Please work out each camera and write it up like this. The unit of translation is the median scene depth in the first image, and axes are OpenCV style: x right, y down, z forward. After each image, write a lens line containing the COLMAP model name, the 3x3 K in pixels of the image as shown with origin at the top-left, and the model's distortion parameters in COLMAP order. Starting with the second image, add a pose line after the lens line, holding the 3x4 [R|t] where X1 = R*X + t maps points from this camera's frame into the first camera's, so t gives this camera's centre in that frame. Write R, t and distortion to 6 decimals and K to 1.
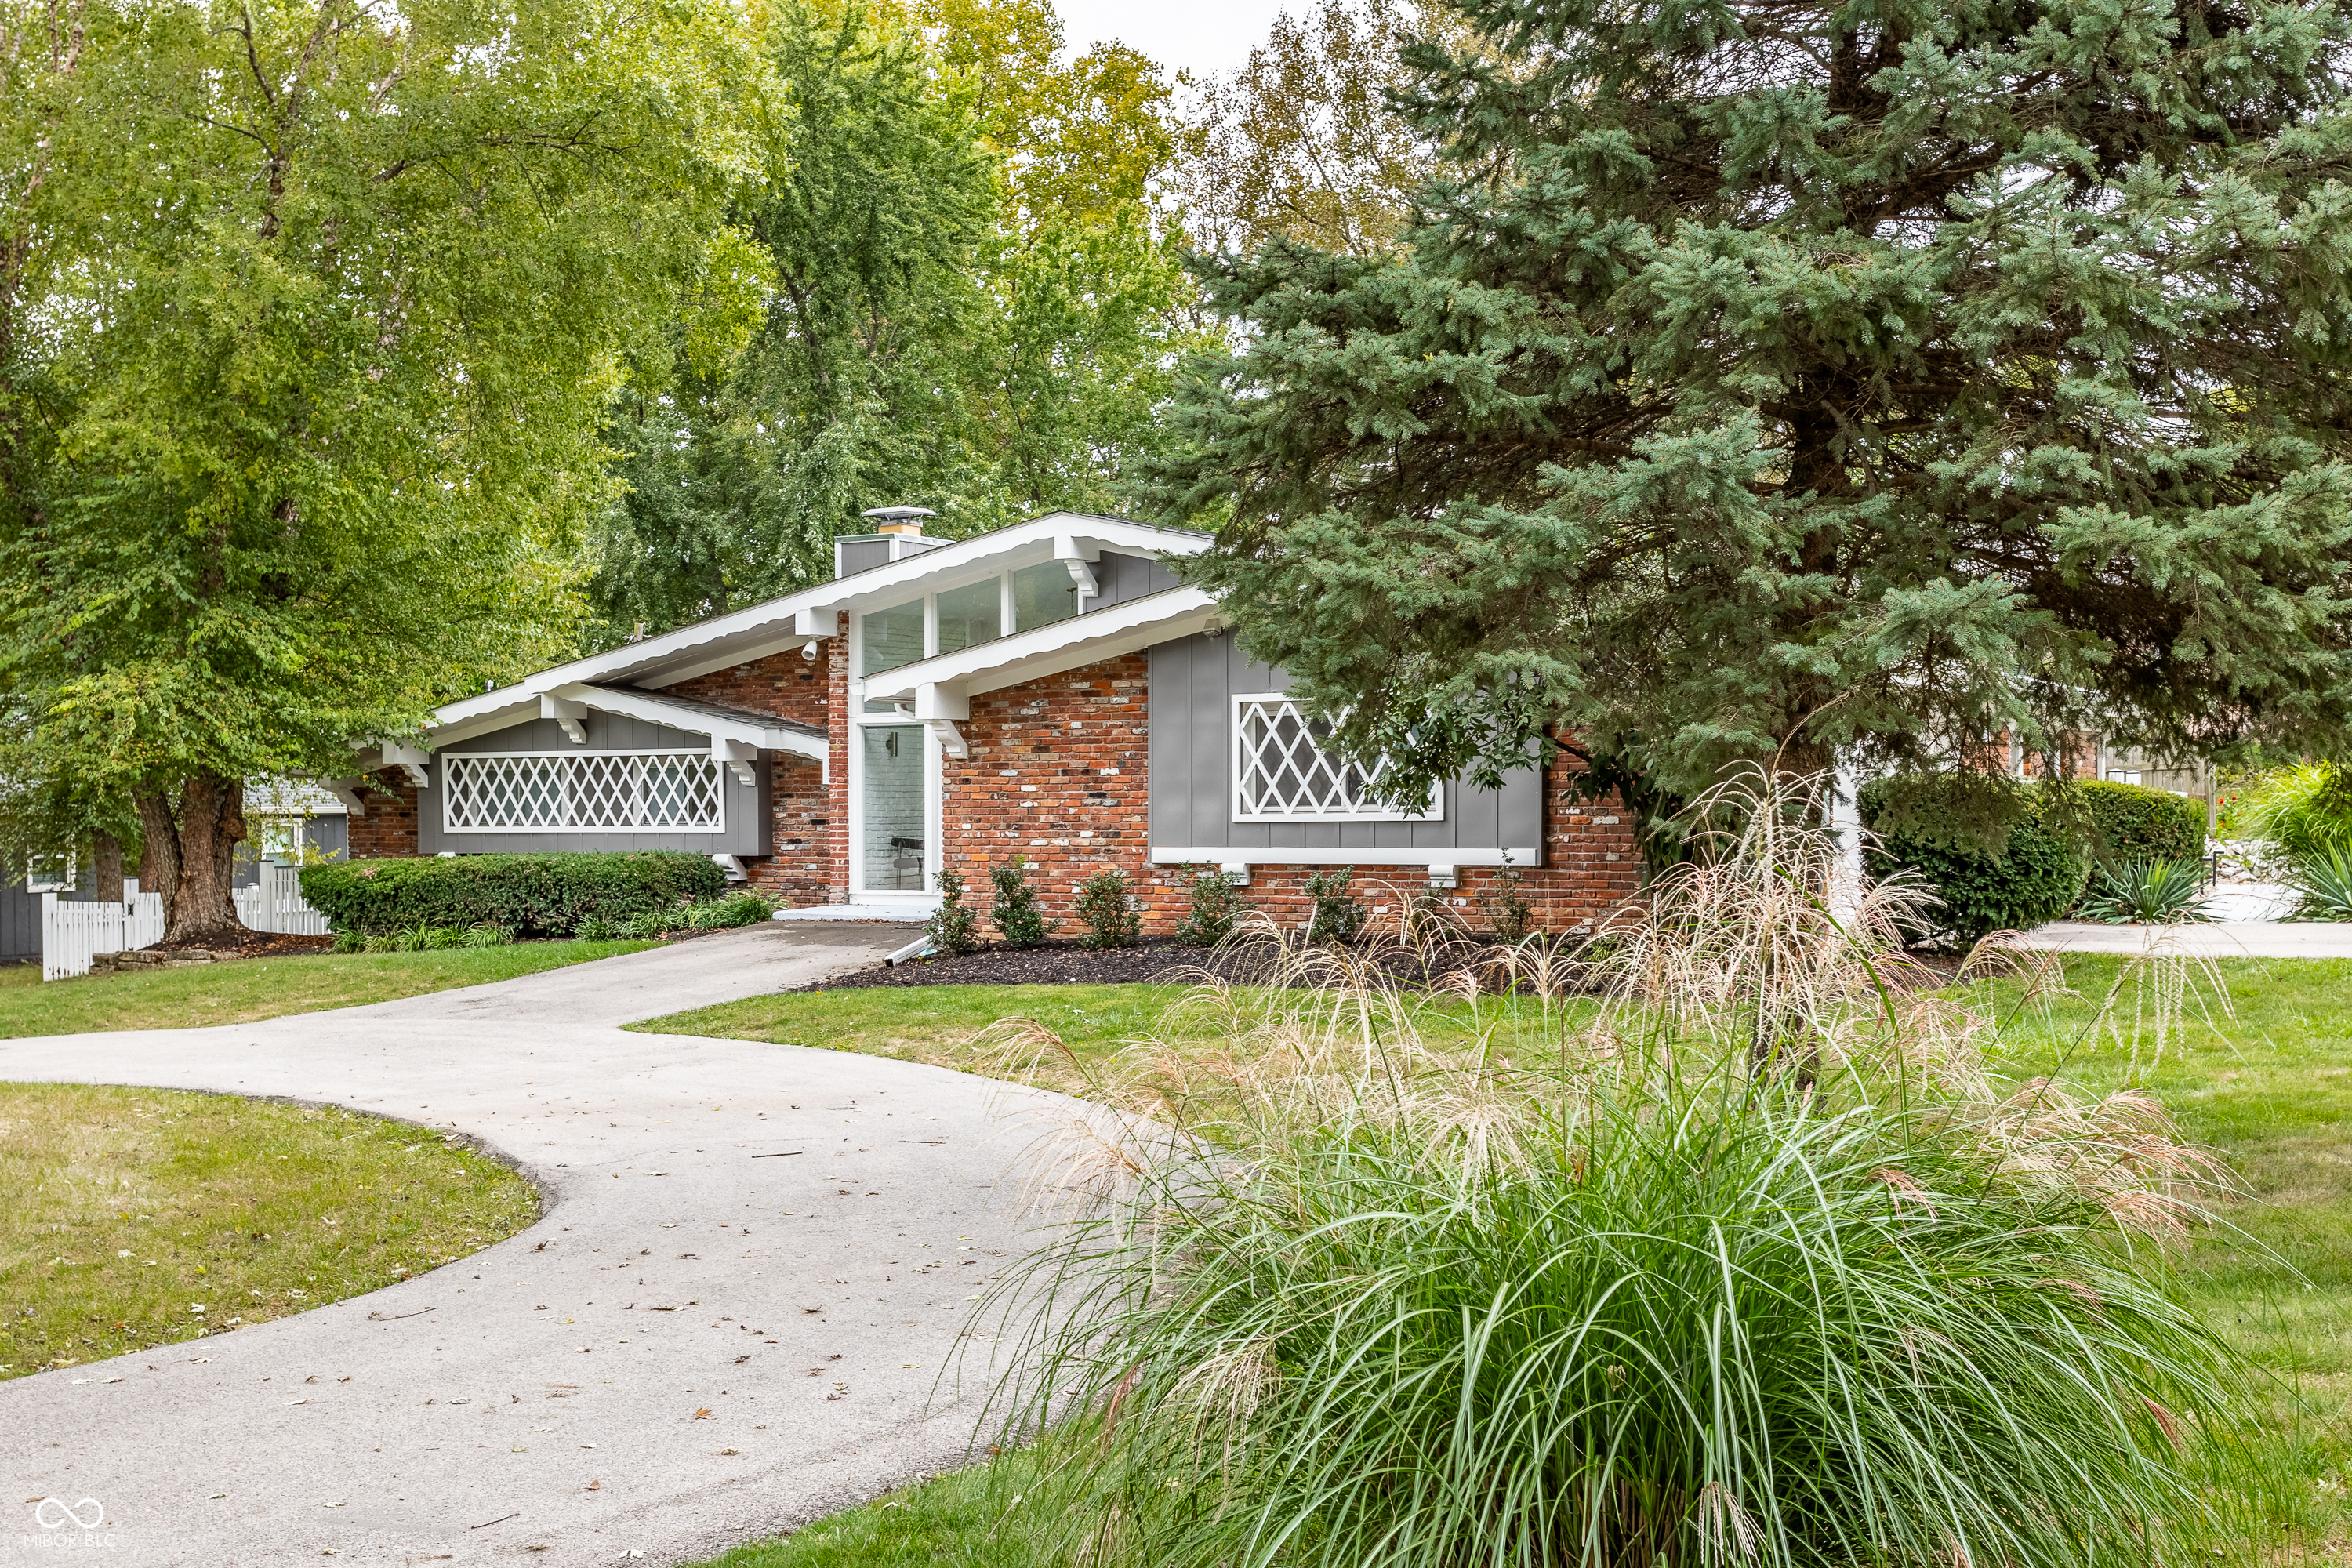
lens RADIAL K [[2799.6, 0, 1176.0], [0, 2799.6, 784.0], [0, 0, 1]] dist [0.000827, 0.003797]
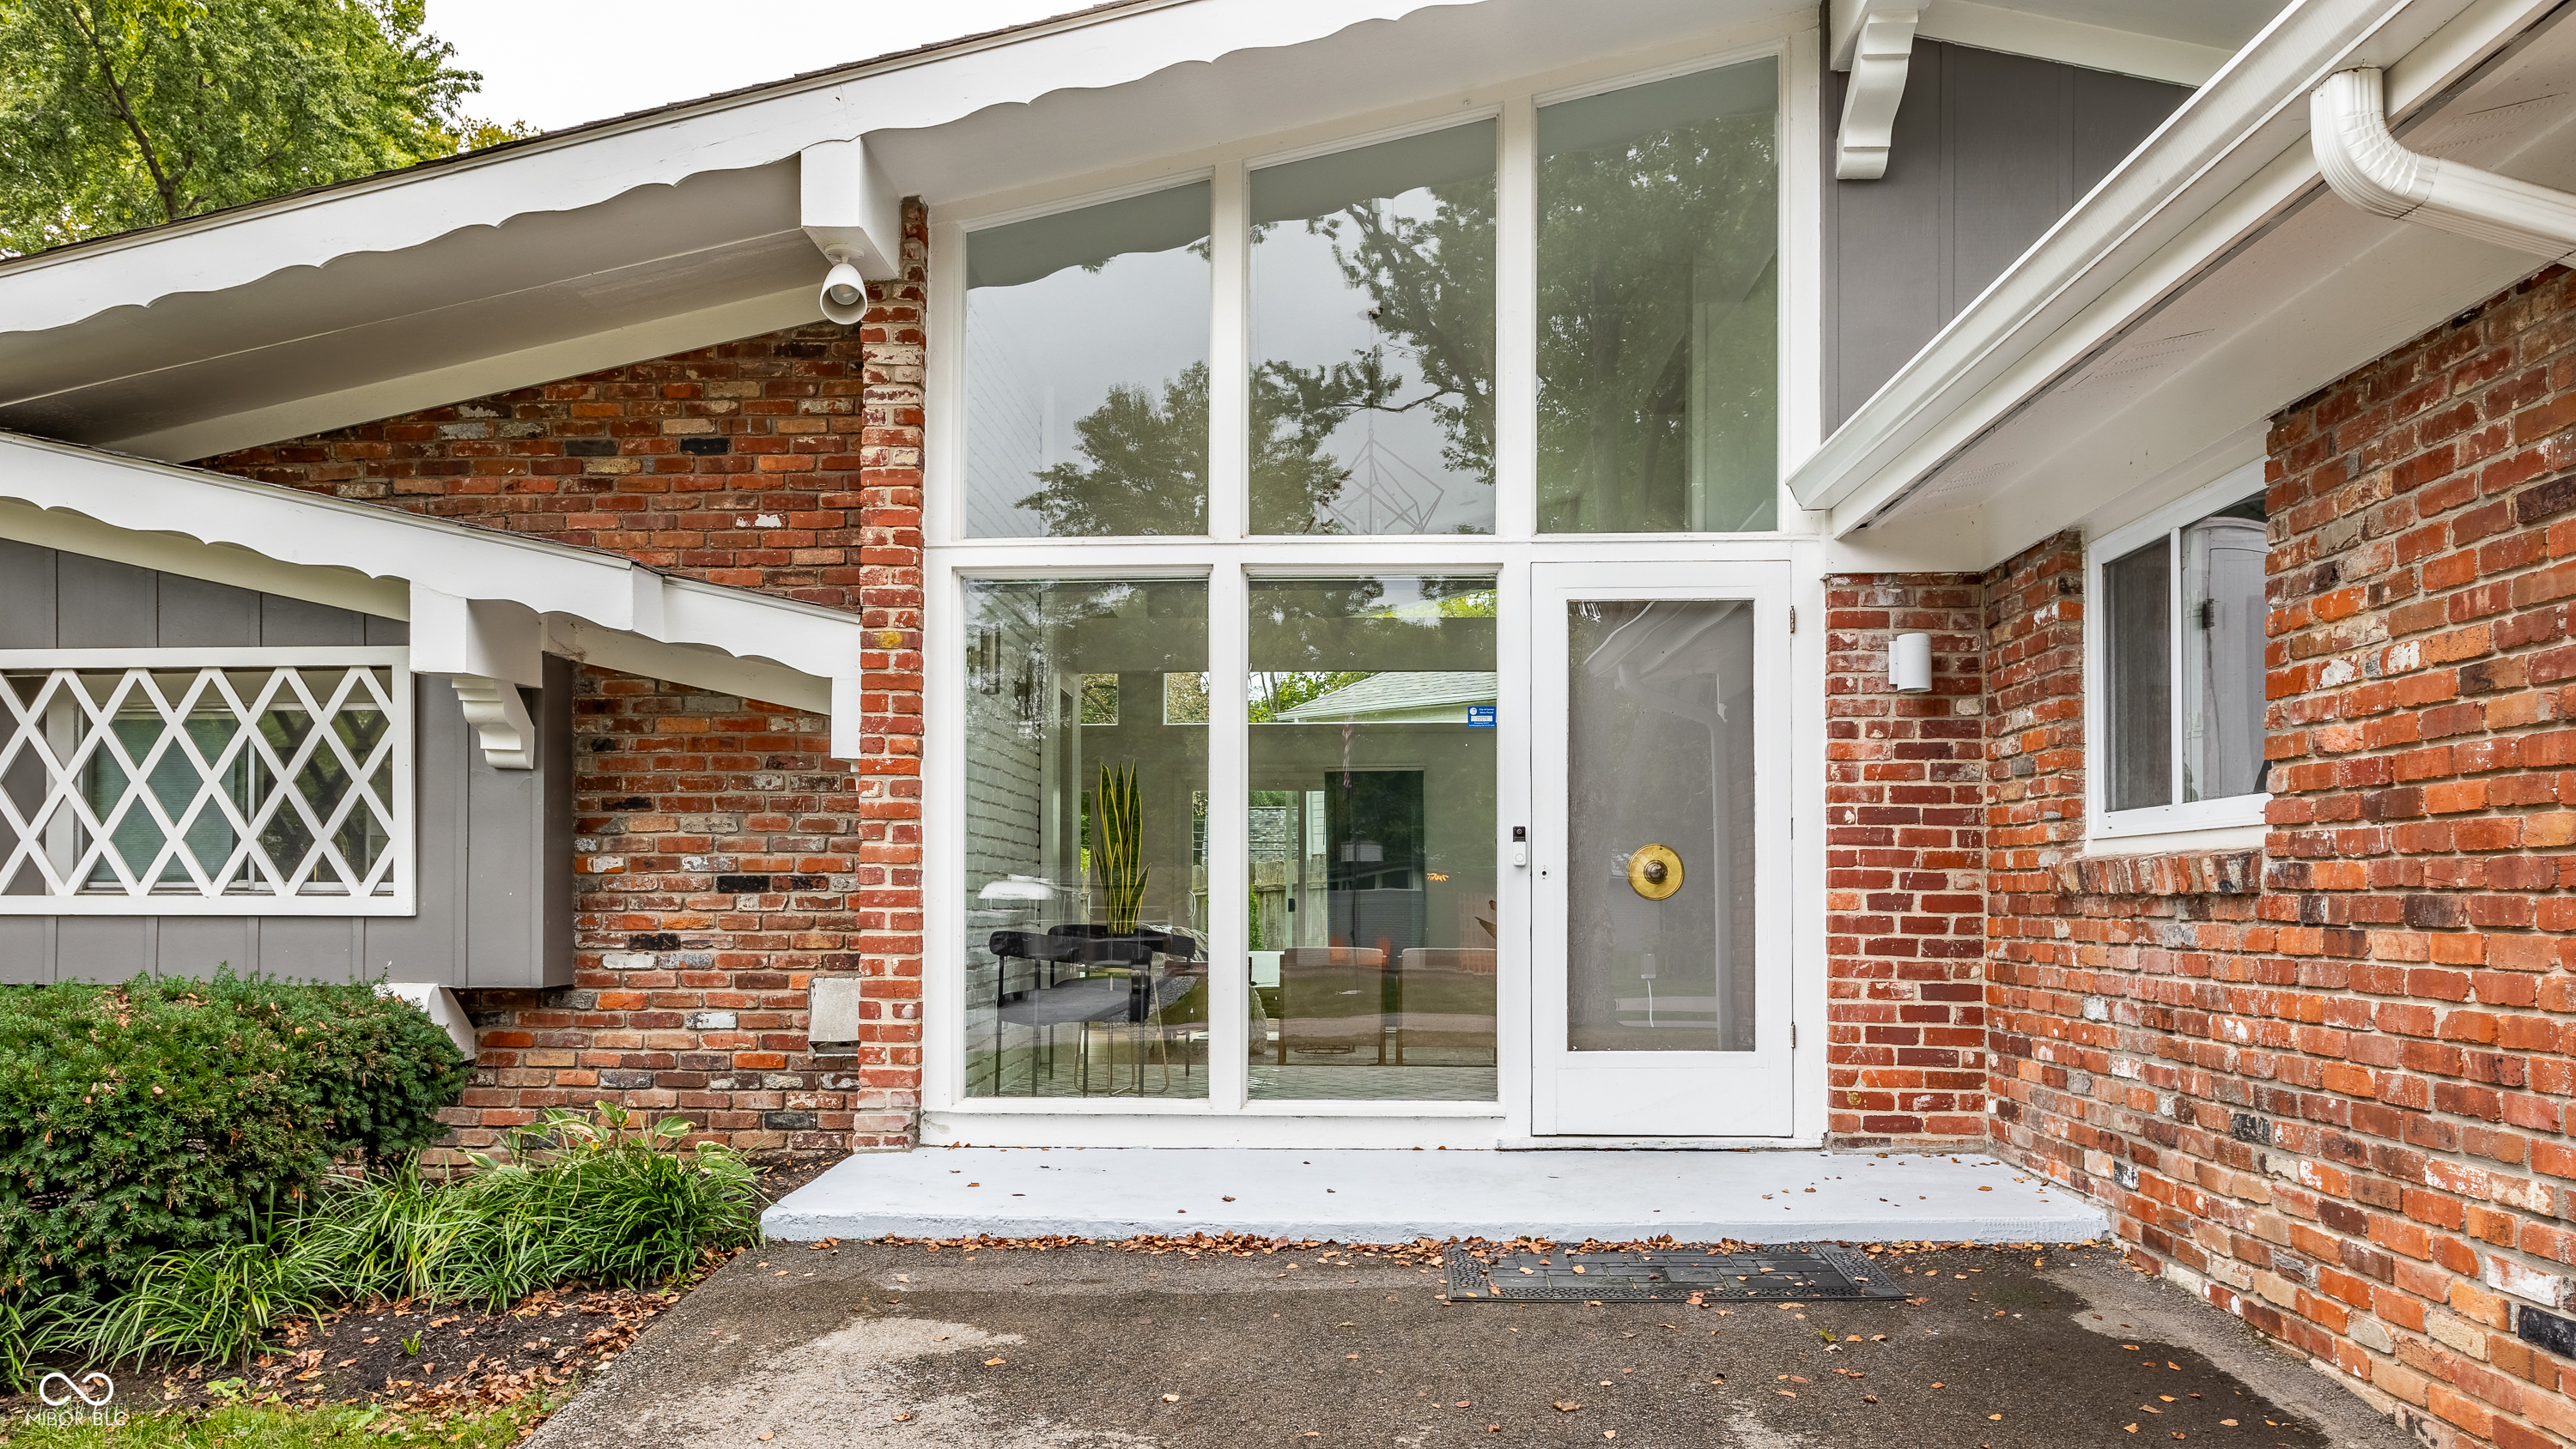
lens RADIAL K [[1871.1, 0, 1284.4], [0, 1871.1, 887.1], [0, 0, 1]] dist [-0.002808, 0.001472]
pose [[0.892962, 0.010768, 0.450003, -0.174904], [-0.009003, 0.999941, -0.006062, 0.015081], [-0.450042, 0.001362, 0.893006, 0.795783]]
